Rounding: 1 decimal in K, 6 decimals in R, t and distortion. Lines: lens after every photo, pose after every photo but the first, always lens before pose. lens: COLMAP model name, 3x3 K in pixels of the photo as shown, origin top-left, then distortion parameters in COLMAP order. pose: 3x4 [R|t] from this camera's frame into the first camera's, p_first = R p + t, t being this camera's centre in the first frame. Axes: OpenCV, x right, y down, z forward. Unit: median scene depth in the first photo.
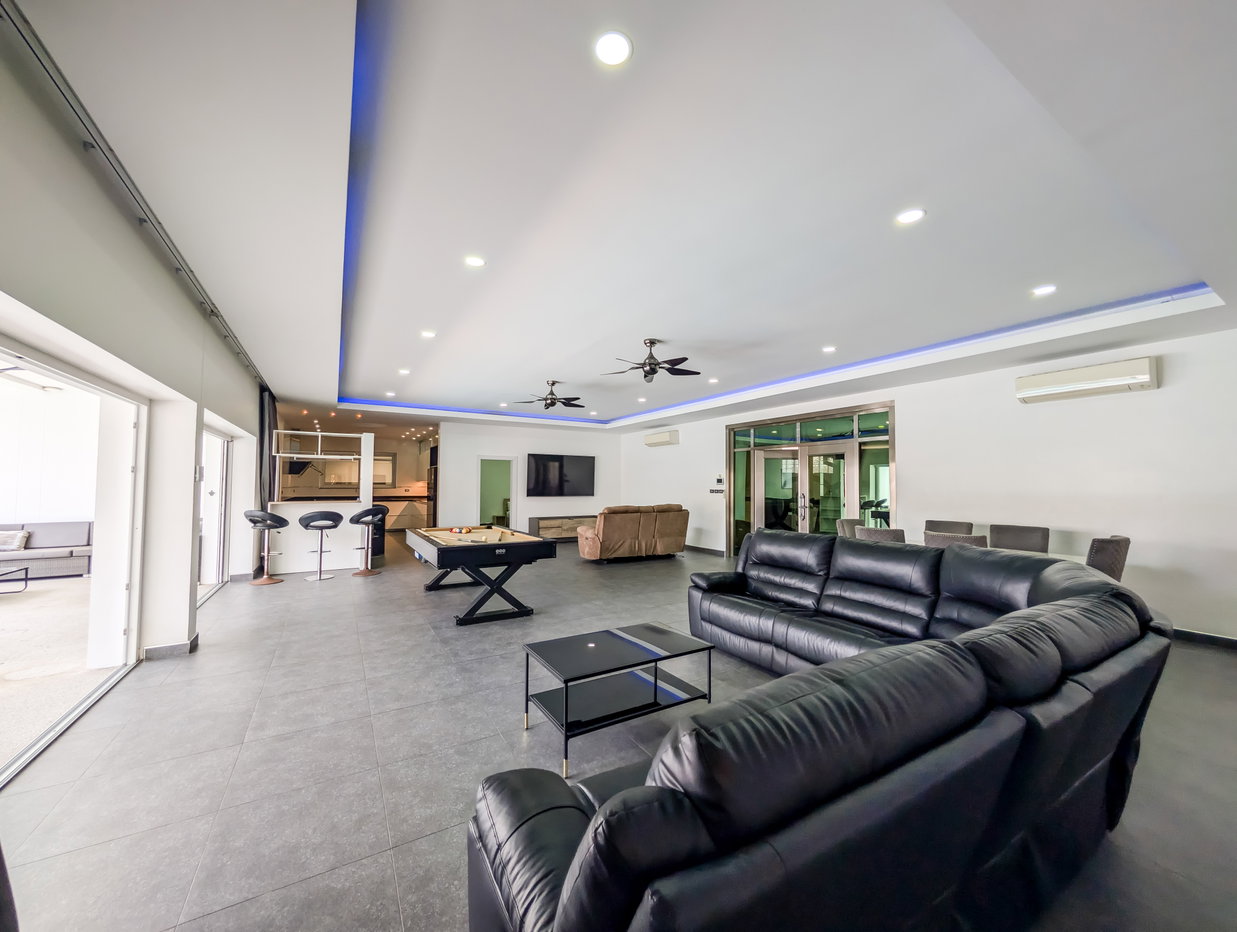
lens RADIAL K [[465.7, 0, 621.4], [0, 465.7, 468.6], [0, 0, 1]] dist [-0.002191, -0.000248]
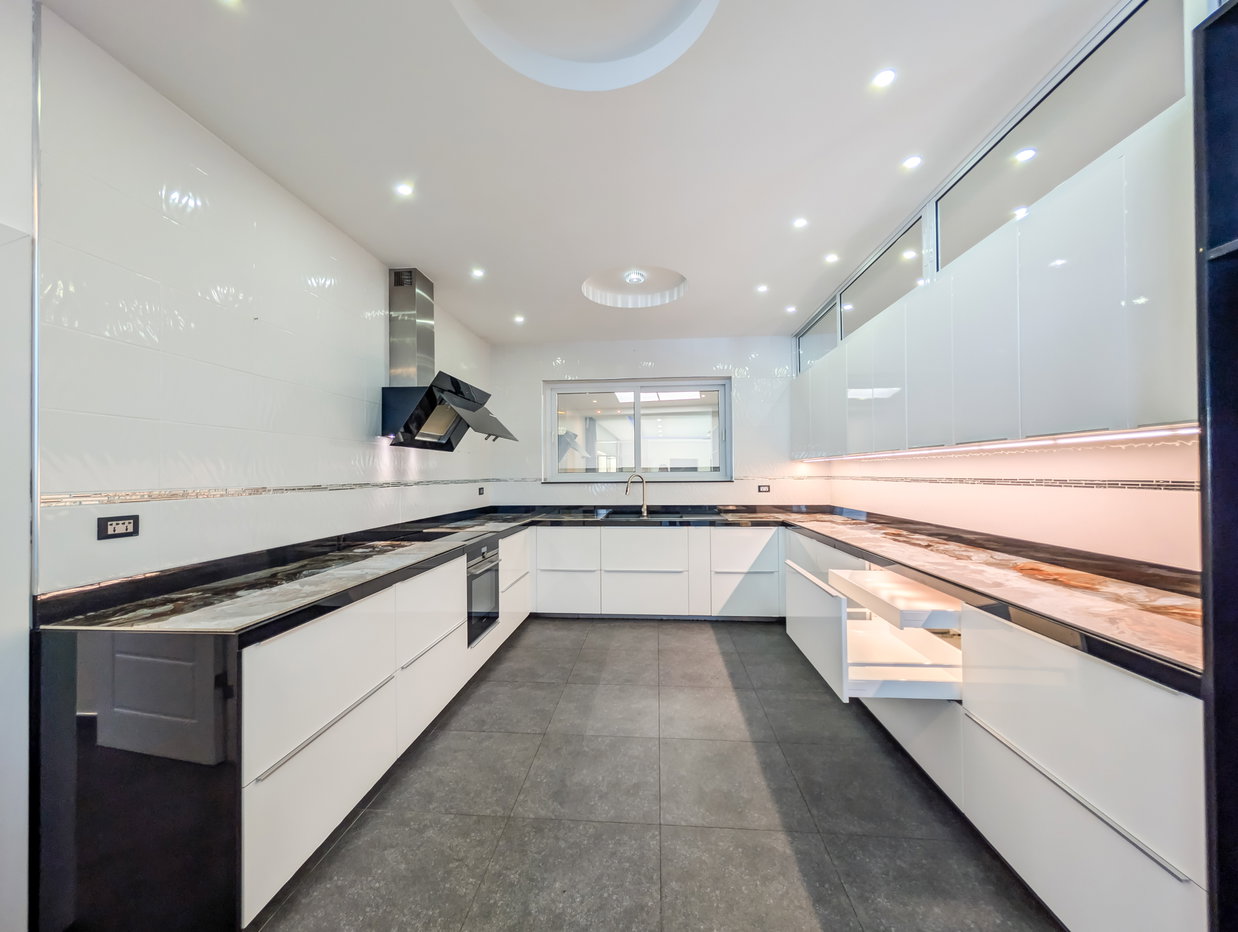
lens RADIAL K [[466.1, 0, 618.9], [0, 466.1, 467.2], [0, 0, 1]] dist [-0.002191, -0.000248]
pose [[0.805212, -0.014906, -0.592800, -0.688922], [0.035814, 0.999082, 0.023526, 0.045116], [0.591905, -0.040174, 0.805006, 1.346103]]
